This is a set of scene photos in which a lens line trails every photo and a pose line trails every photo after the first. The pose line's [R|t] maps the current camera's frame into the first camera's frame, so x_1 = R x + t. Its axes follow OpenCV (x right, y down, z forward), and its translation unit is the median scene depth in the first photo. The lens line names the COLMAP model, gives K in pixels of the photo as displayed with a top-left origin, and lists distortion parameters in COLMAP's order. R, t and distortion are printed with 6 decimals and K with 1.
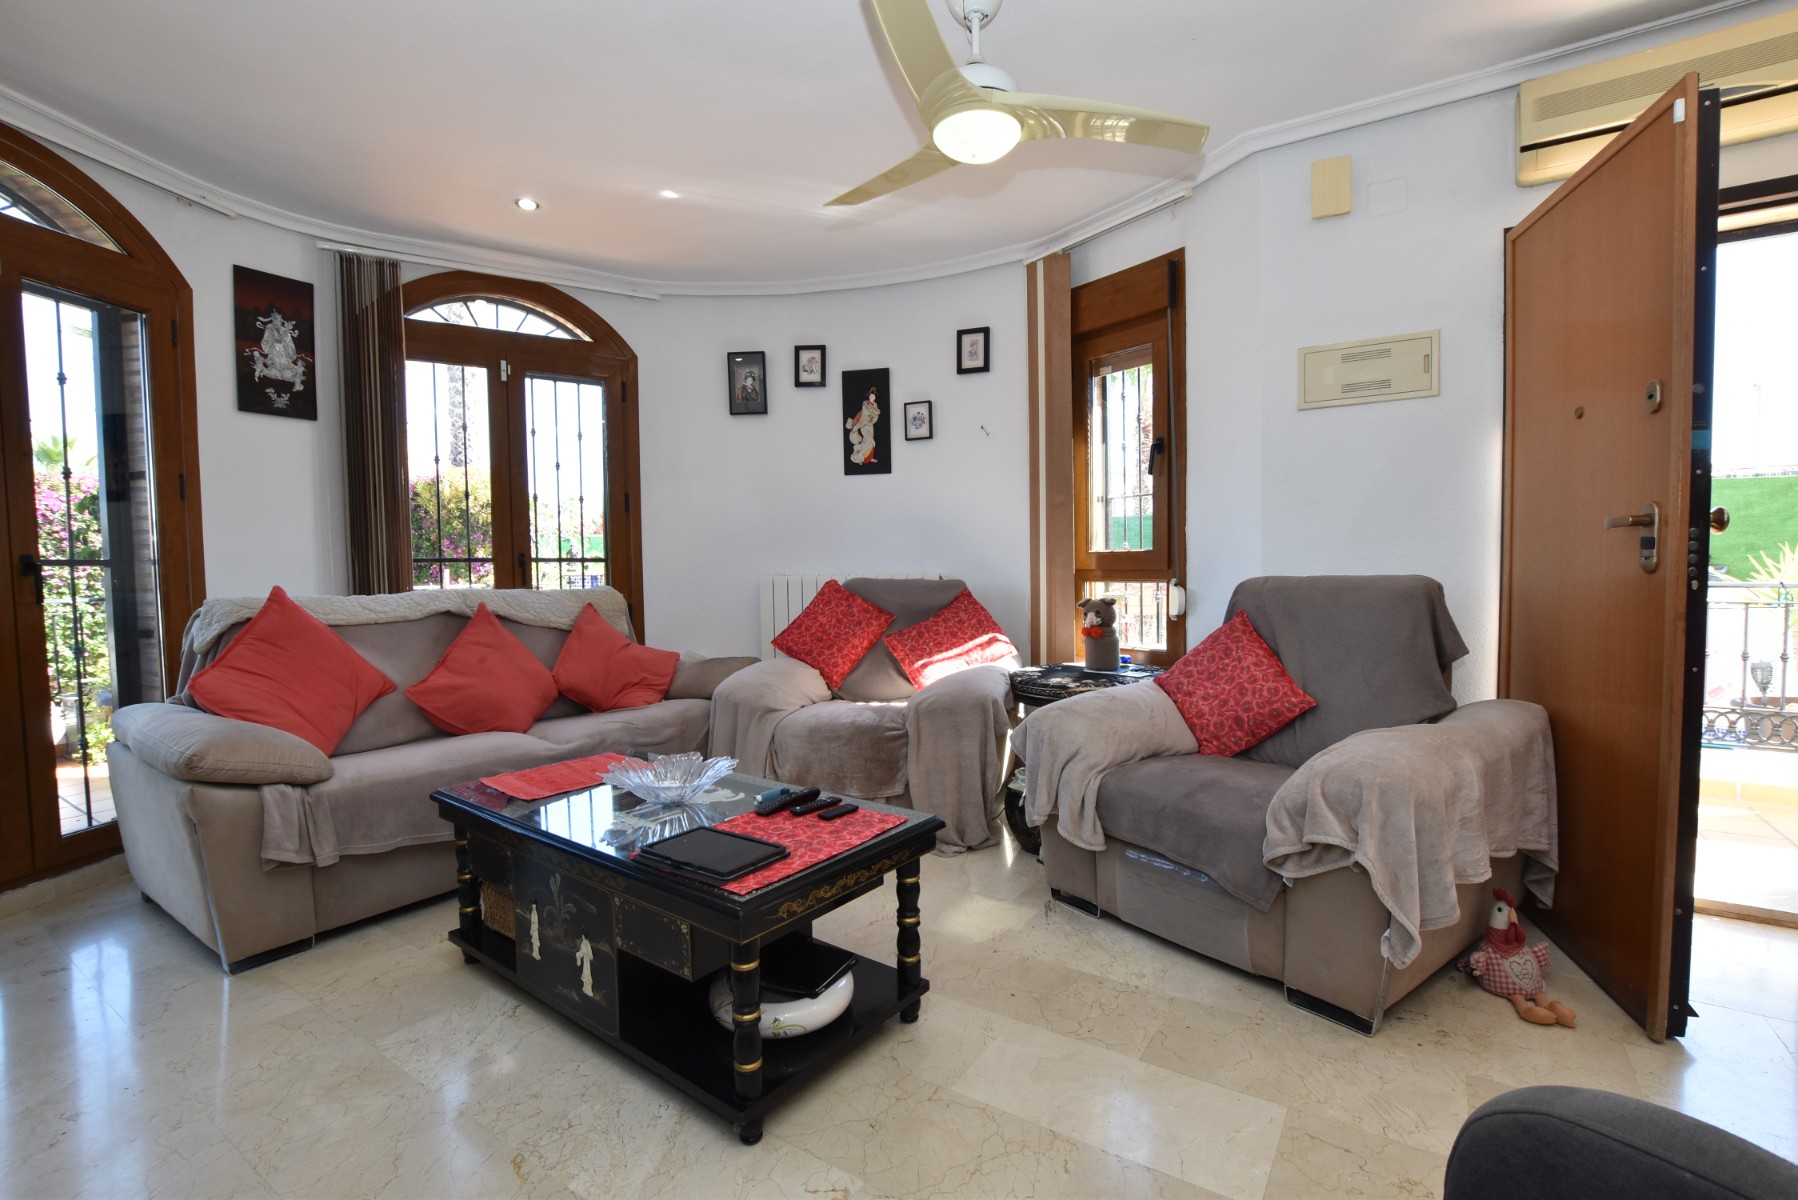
lens RADIAL K [[790.5, 0, 895.5], [0, 790.5, 597.1], [0, 0, 1]] dist [-0.035903, 0.006038]
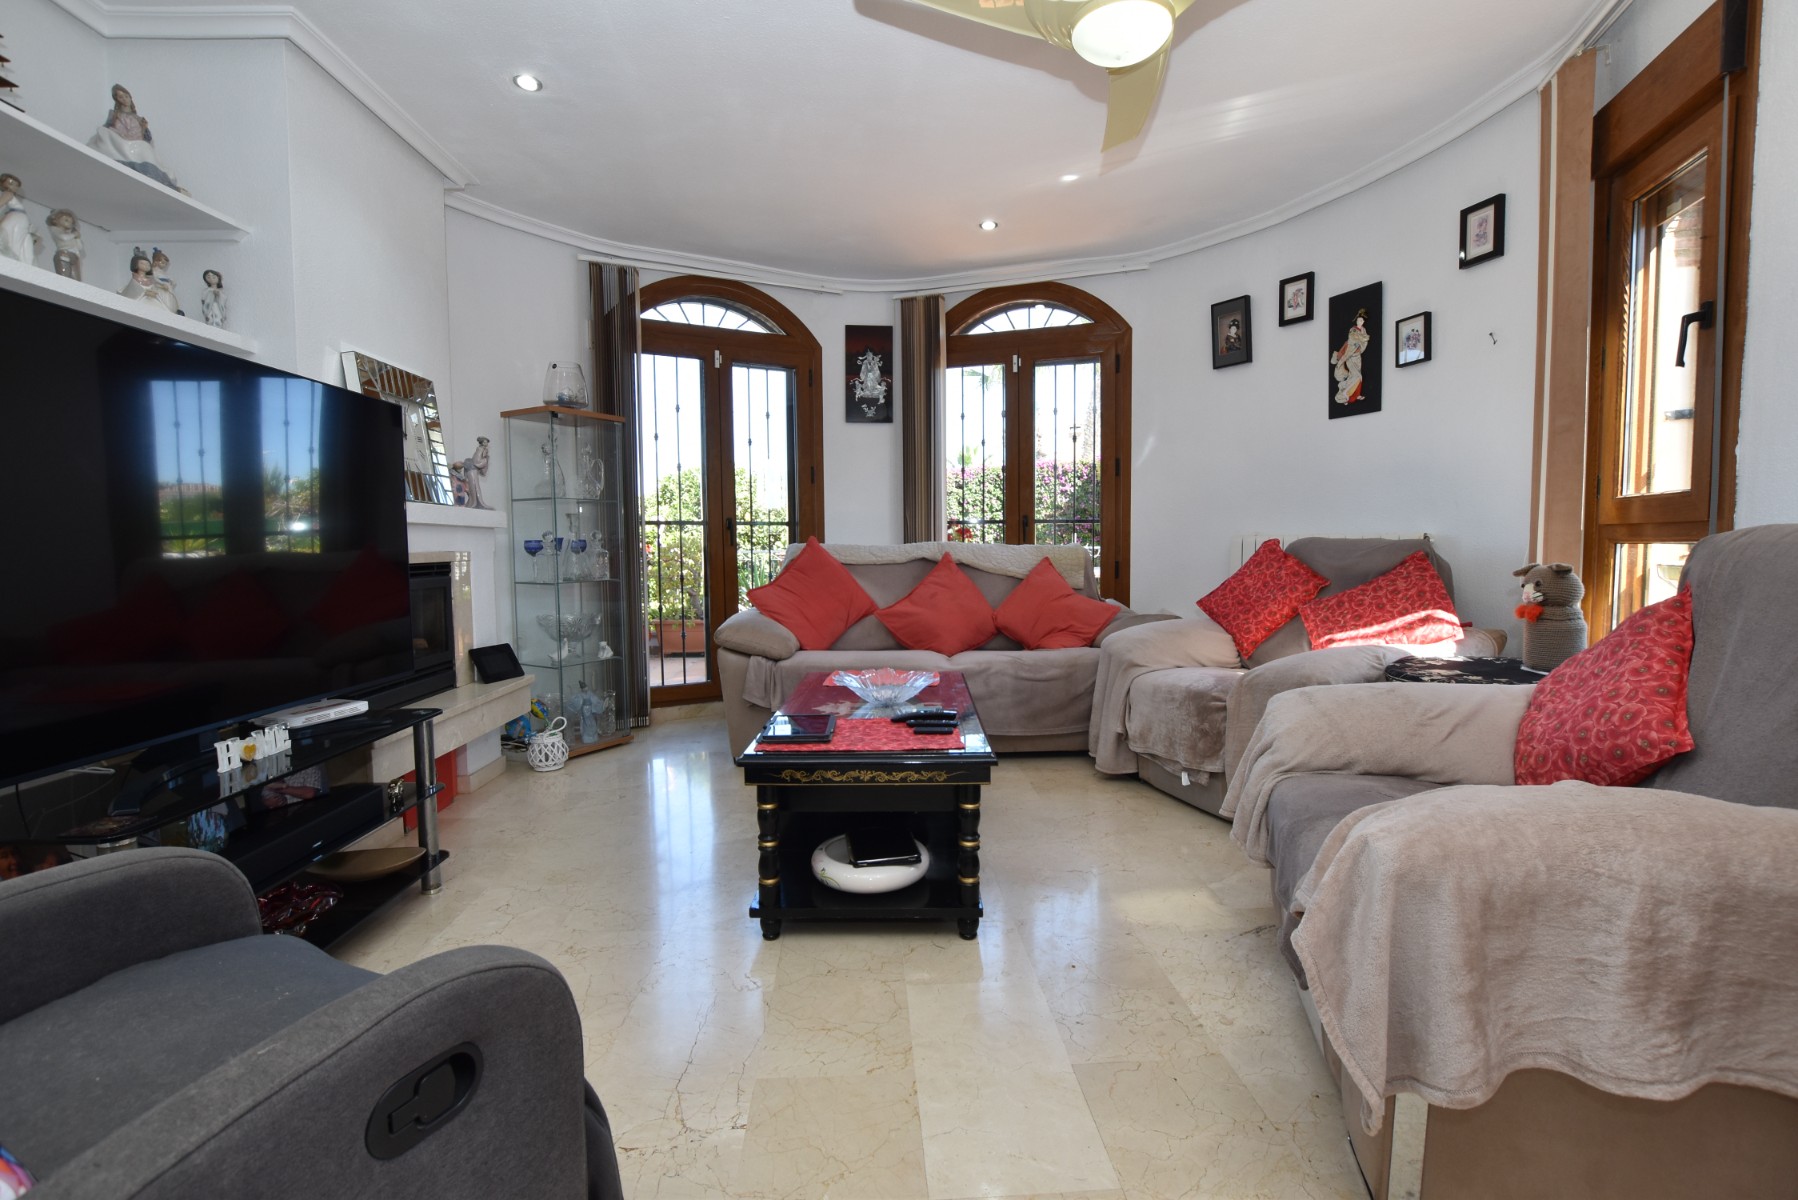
lens RADIAL K [[790.5, 0, 927.0], [0, 790.5, 595.4], [0, 0, 1]] dist [-0.035903, 0.006038]
pose [[0.612133, 0.060000, -0.788475, 0.407849], [-0.034245, 0.998193, 0.049373, 0.012107], [0.790013, -0.003222, 0.613081, 0.150832]]
